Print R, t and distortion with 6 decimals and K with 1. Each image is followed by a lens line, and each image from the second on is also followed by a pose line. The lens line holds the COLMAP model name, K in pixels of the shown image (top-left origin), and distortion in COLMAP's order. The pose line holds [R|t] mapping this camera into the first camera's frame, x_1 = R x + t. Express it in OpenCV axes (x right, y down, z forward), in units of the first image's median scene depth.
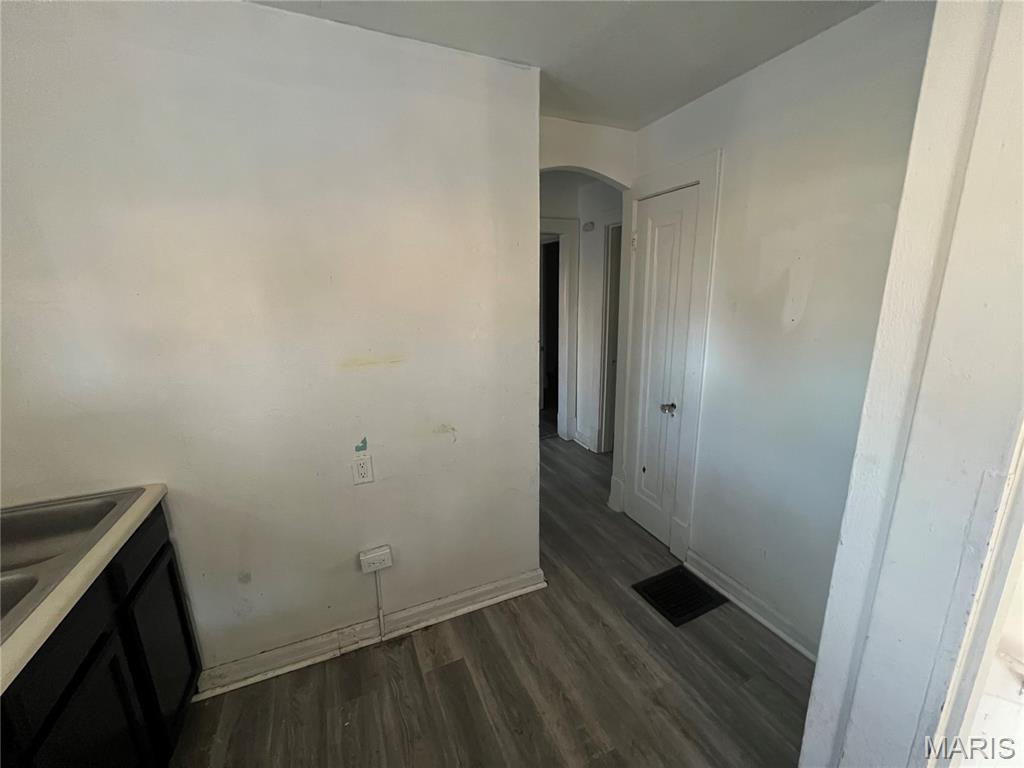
lens RADIAL K [[410.8, 0, 512.9], [0, 410.8, 385.9], [0, 0, 1]] dist [0.001532, -0.000663]
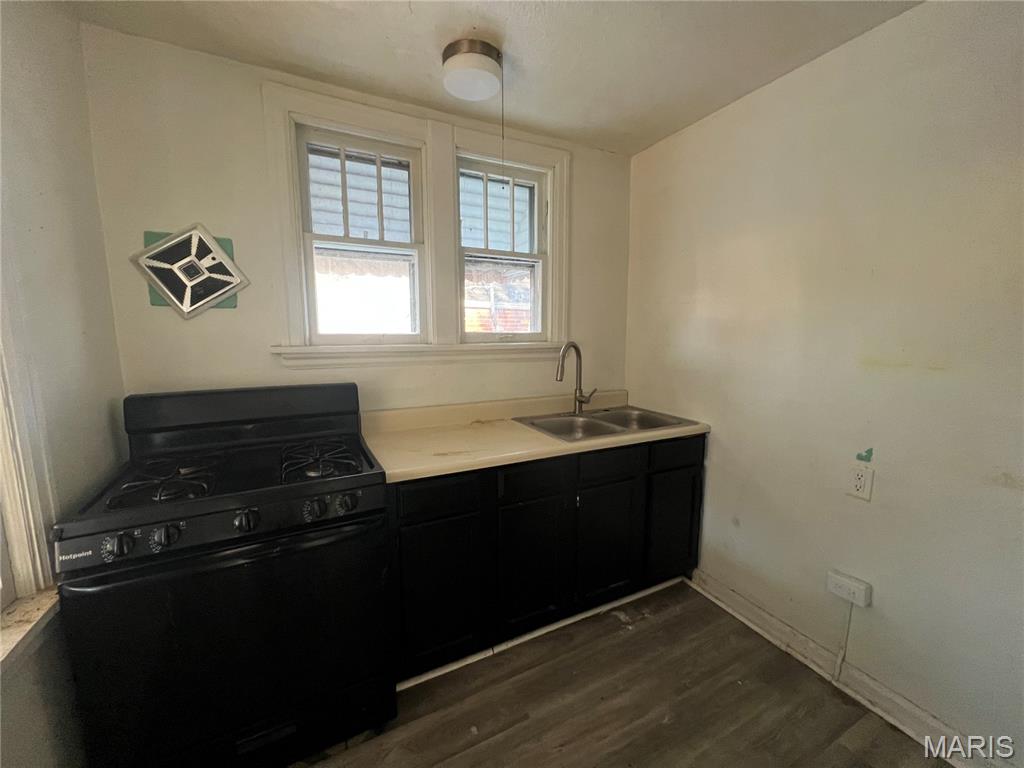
lens RADIAL K [[410.8, 0, 511.3], [0, 410.8, 386.1], [0, 0, 1]] dist [0.001532, -0.000663]
pose [[0.039019, 0.147615, -0.988275, 0.471287], [-0.237060, 0.962160, 0.134355, 0.061396], [0.970711, 0.229039, 0.072536, 0.142019]]
